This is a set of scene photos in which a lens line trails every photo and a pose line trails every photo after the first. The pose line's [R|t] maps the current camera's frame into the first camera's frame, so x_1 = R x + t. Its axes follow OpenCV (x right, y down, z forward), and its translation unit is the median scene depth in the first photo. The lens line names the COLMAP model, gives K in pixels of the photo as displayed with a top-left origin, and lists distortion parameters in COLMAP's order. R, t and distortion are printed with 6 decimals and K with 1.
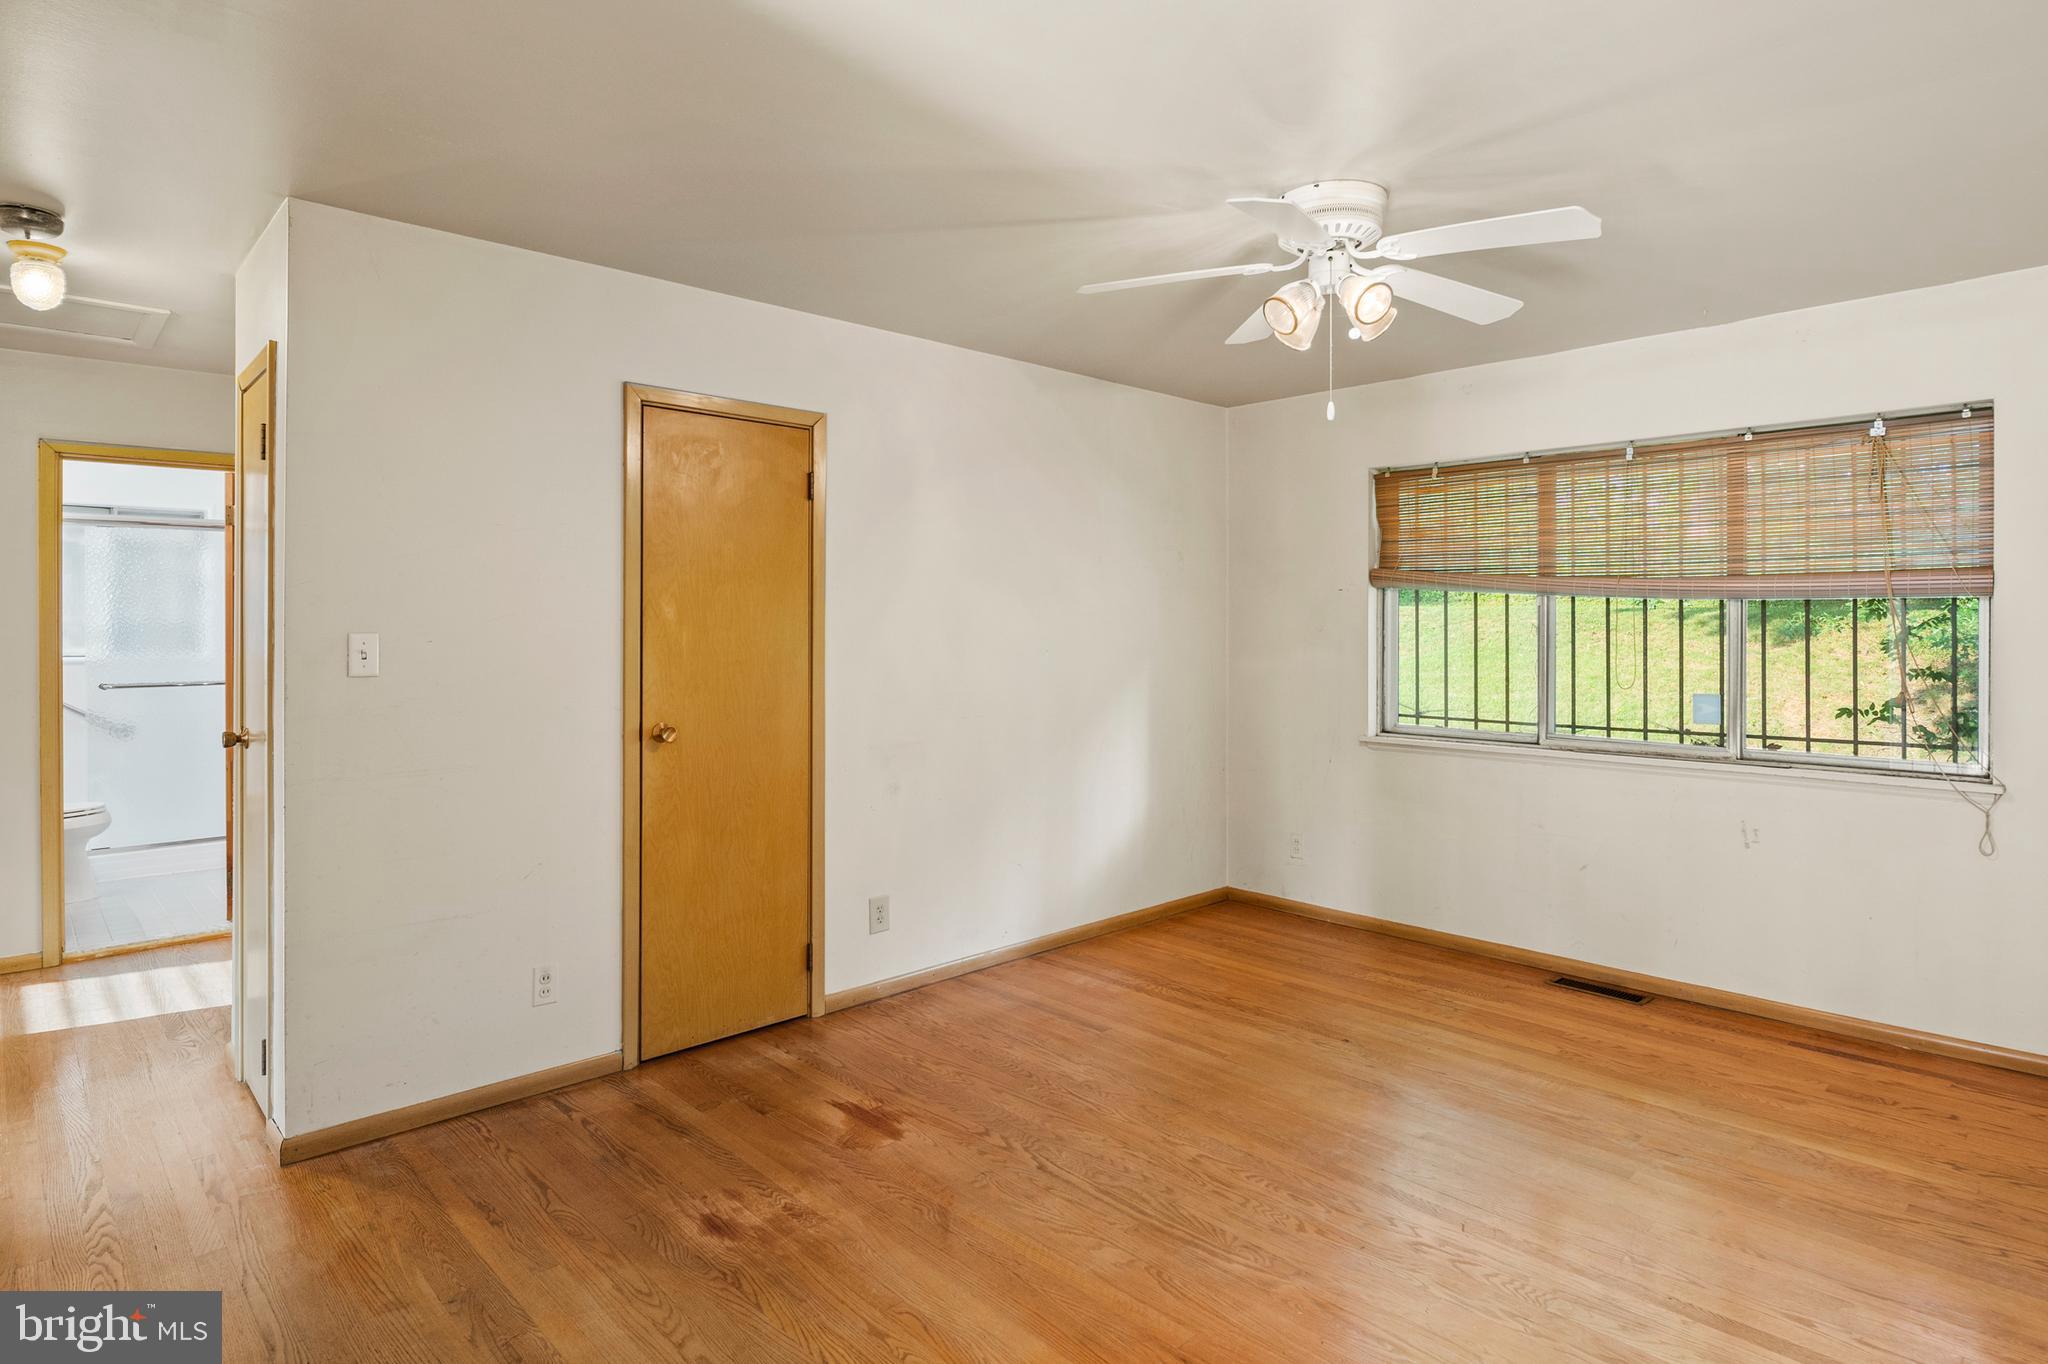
lens RADIAL K [[1124.0, 0, 1021.5], [0, 1124.0, 604.1], [0, 0, 1]] dist [-0.000612, -0.001019]
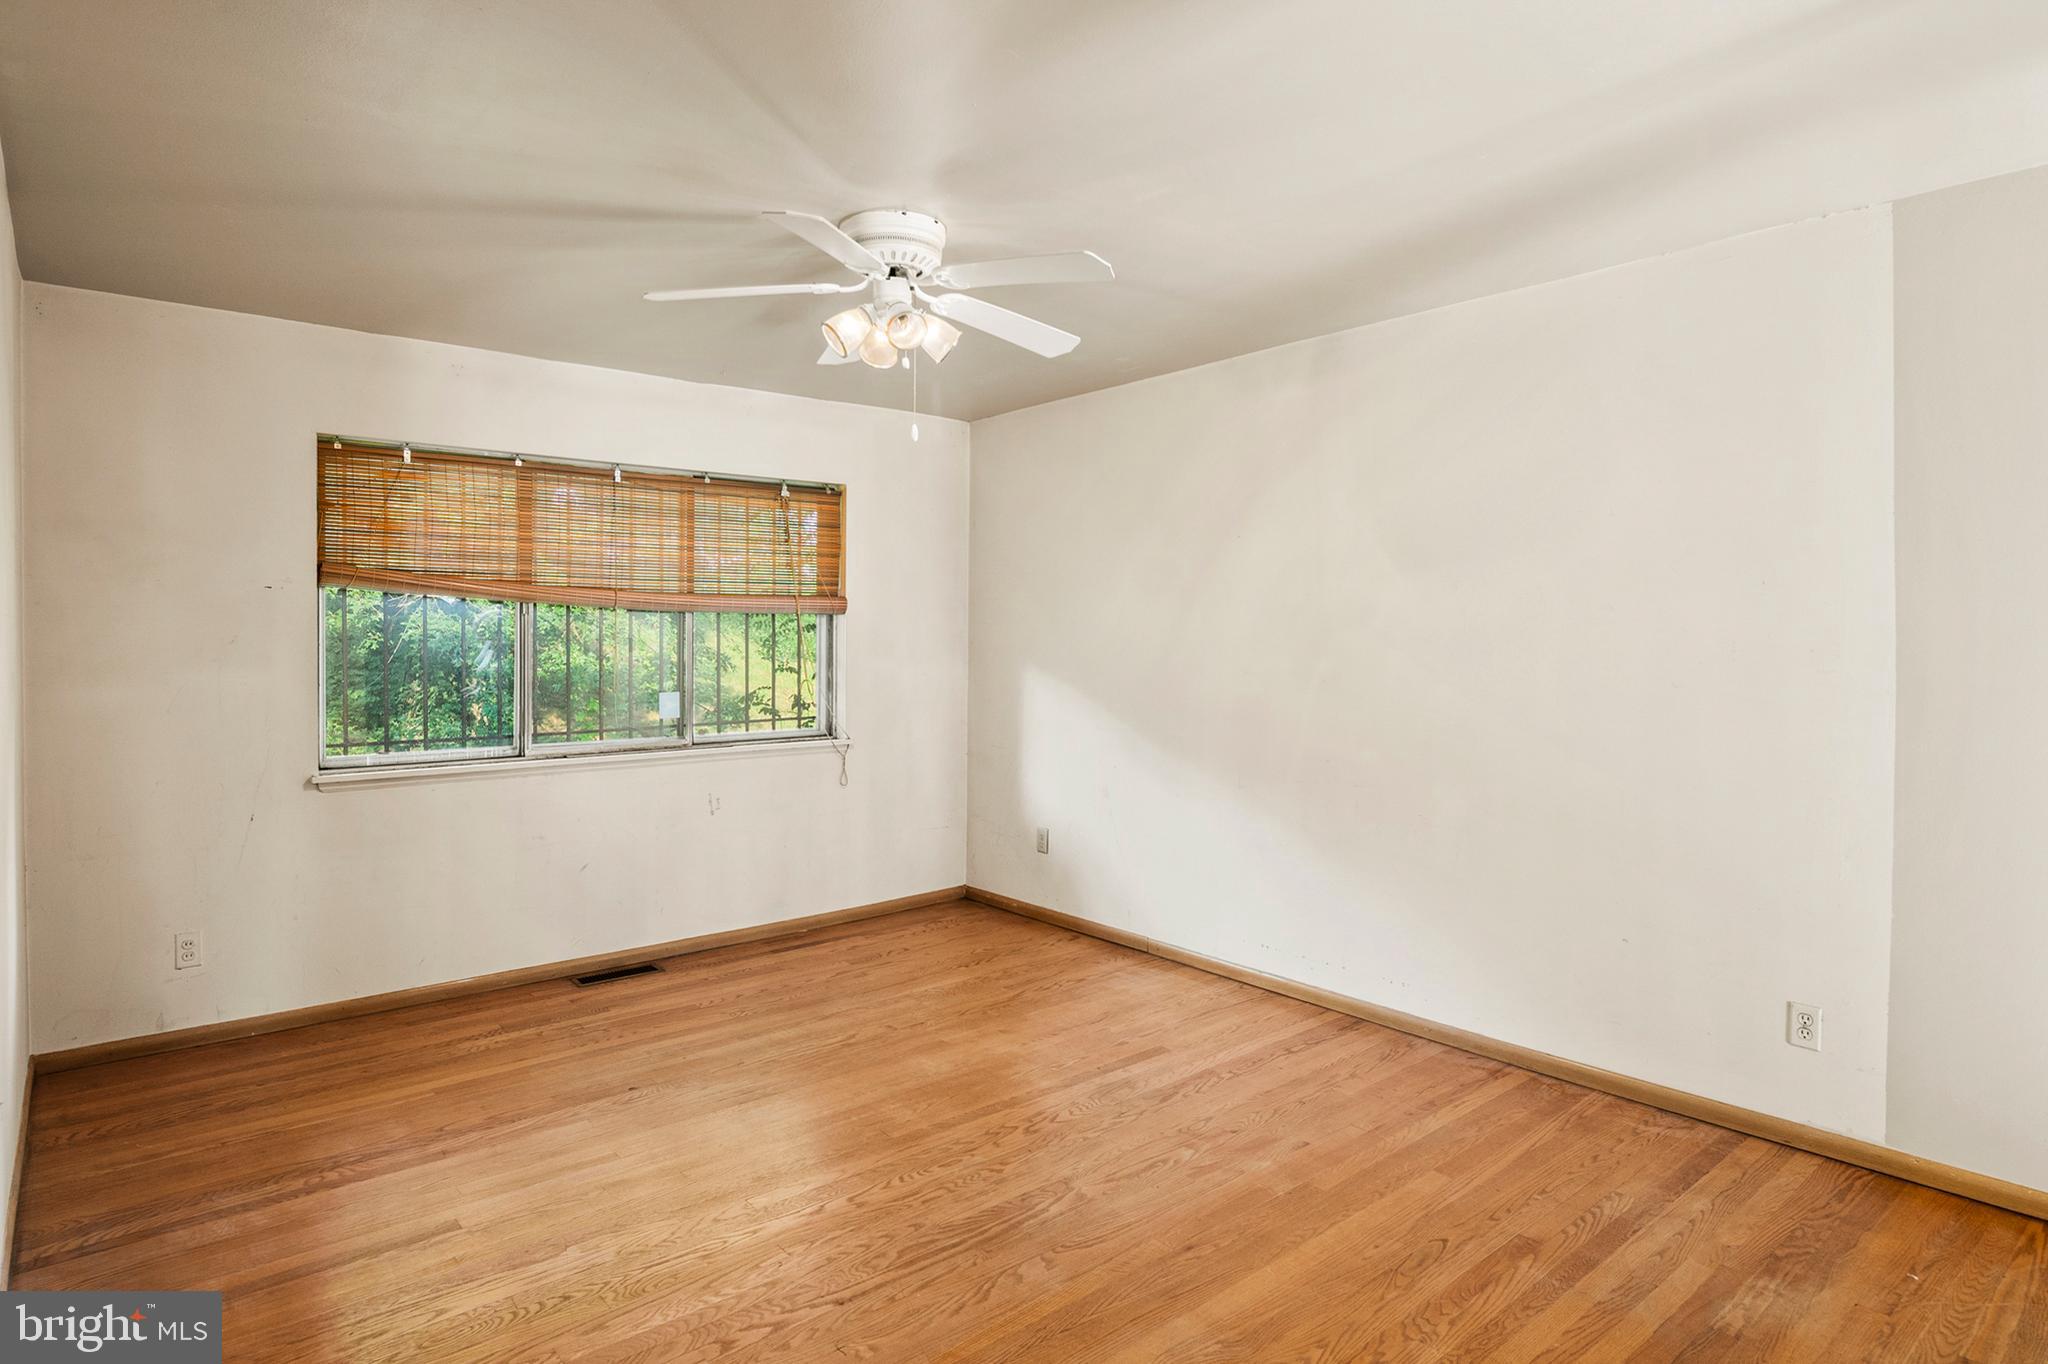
lens RADIAL K [[1113.1, 0, 1019.7], [0, 1113.1, 645.7], [0, 0, 1]] dist [-0.000353, -0.001662]
pose [[0.057702, -0.009678, 0.998287, -0.580464], [-0.018414, 0.999773, 0.010757, 0.012767], [-0.998164, -0.019003, 0.057511, 0.627287]]
